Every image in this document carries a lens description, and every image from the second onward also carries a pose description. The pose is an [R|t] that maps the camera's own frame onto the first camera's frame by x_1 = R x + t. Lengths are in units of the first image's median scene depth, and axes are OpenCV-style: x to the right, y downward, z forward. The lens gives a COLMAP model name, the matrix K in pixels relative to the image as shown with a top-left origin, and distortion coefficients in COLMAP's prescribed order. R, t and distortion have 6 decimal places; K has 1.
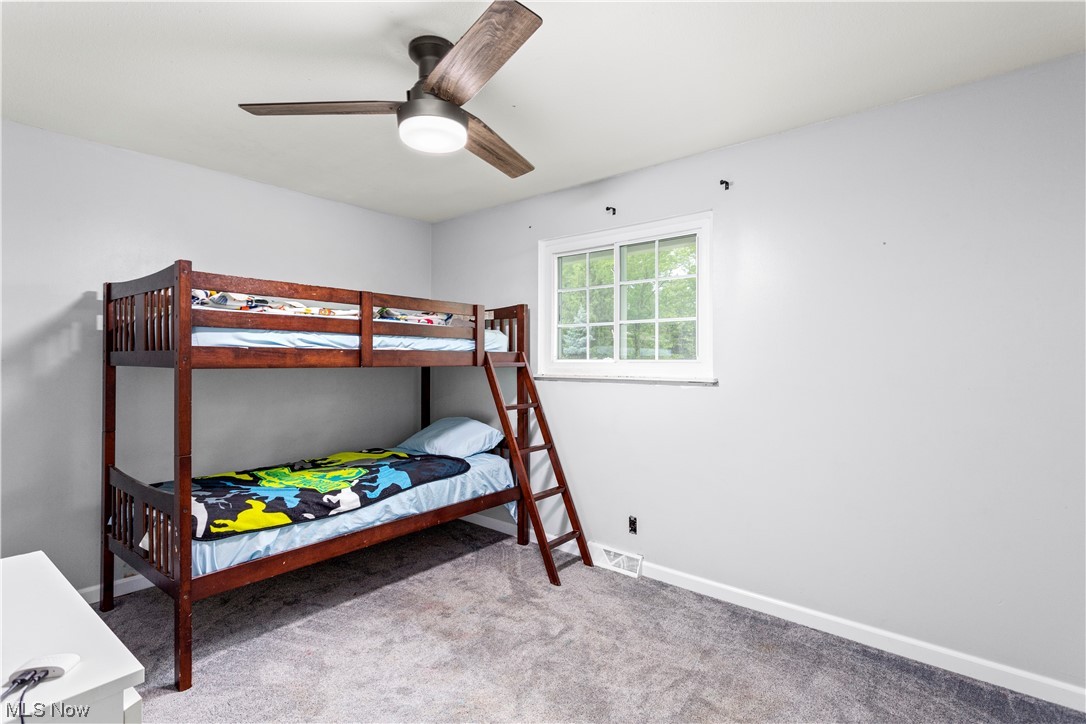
lens RADIAL K [[512.7, 0, 543.0], [0, 512.7, 362.0], [0, 0, 1]] dist [0.000067, -0.000019]
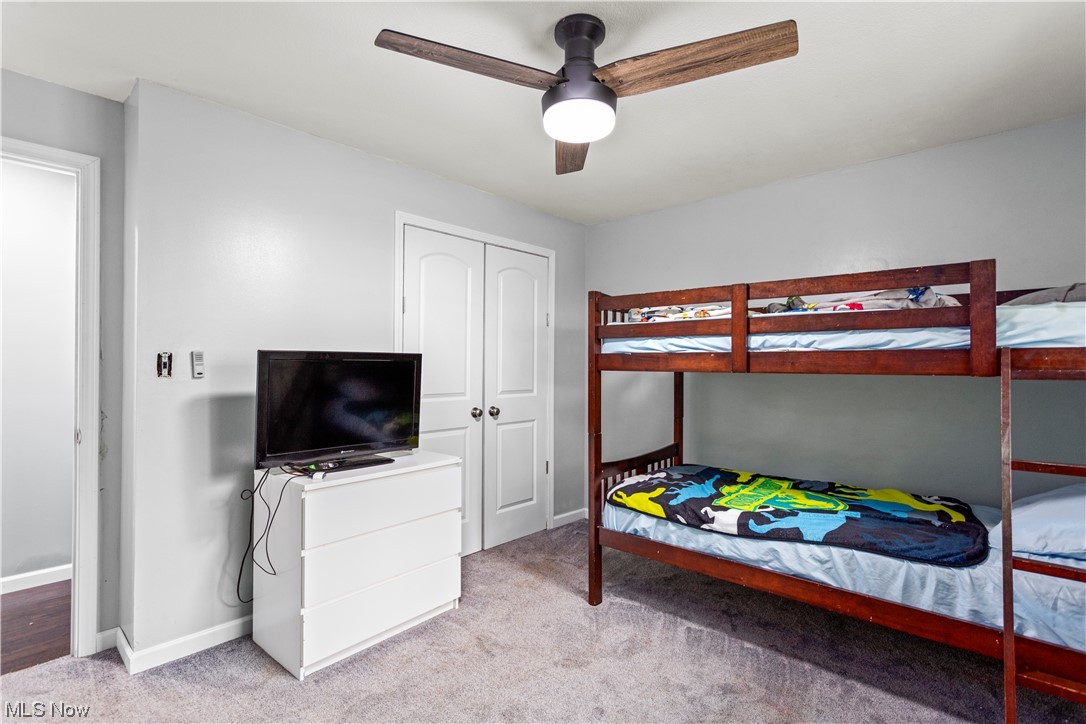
lens RADIAL K [[512.7, 0, 543.0], [0, 512.7, 362.0], [0, 0, 1]] dist [0.000067, -0.000019]
pose [[-0.044076, -0.006774, -0.999005, 0.527099], [-0.008593, 0.999943, -0.006402, 0.000767], [0.998991, 0.008303, -0.044131, 0.720207]]
